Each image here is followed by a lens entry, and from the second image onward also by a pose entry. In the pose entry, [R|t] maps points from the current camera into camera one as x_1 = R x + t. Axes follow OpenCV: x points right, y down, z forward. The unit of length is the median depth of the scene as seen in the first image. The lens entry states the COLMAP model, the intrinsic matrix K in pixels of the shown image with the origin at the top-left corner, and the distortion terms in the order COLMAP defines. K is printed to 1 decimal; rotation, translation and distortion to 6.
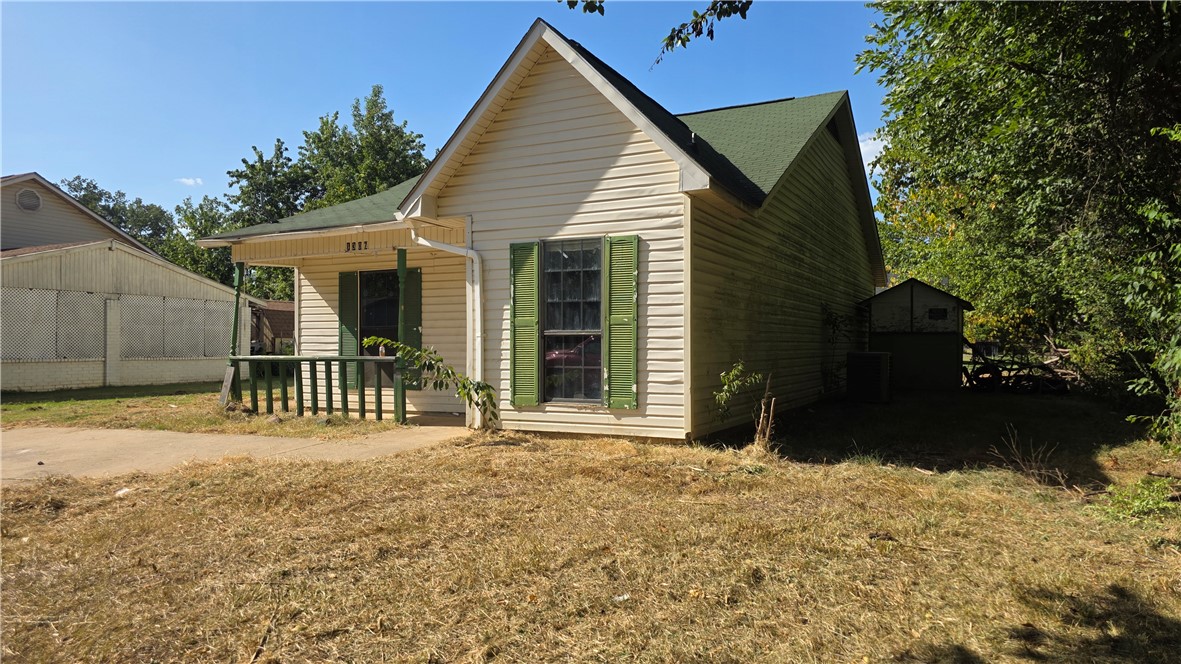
lens RADIAL K [[798.7, 0, 590.5], [0, 798.7, 332.0], [0, 0, 1]] dist [0.087480, -0.136989]
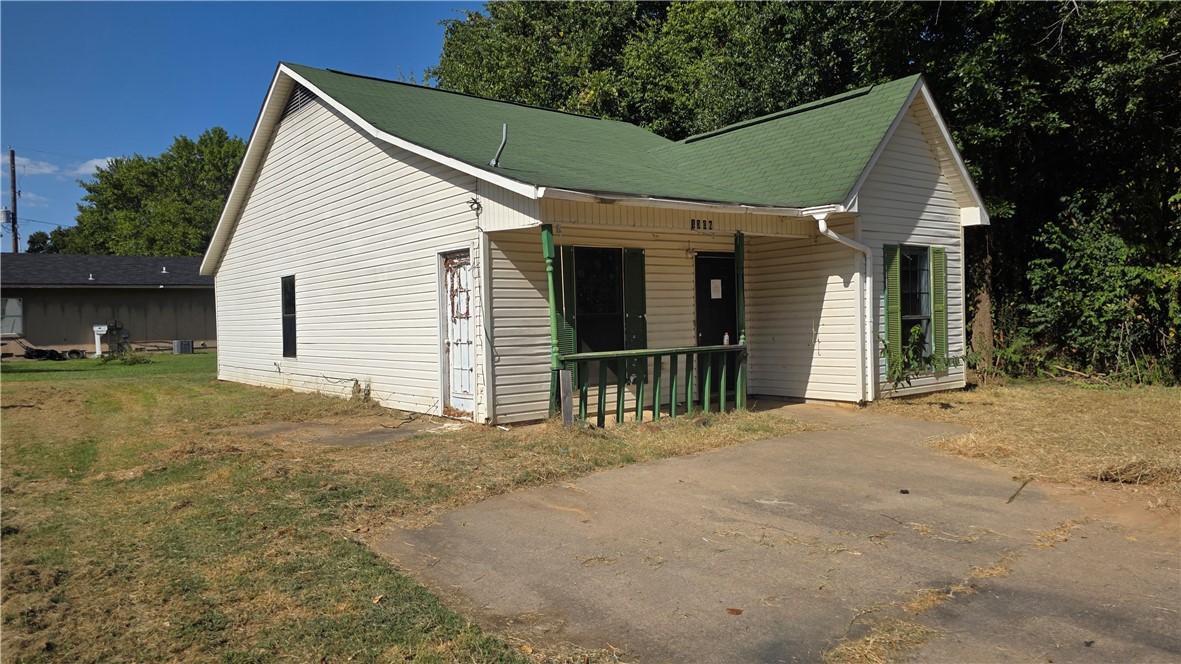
lens RADIAL K [[798.7, 0, 590.5], [0, 798.7, 332.0], [0, 0, 1]] dist [0.087480, -0.136989]
pose [[0.440549, -0.019580, 0.897515, -1.355610], [0.010364, 0.999806, 0.016724, -0.002490], [-0.897669, 0.001934, 0.440667, 0.837270]]
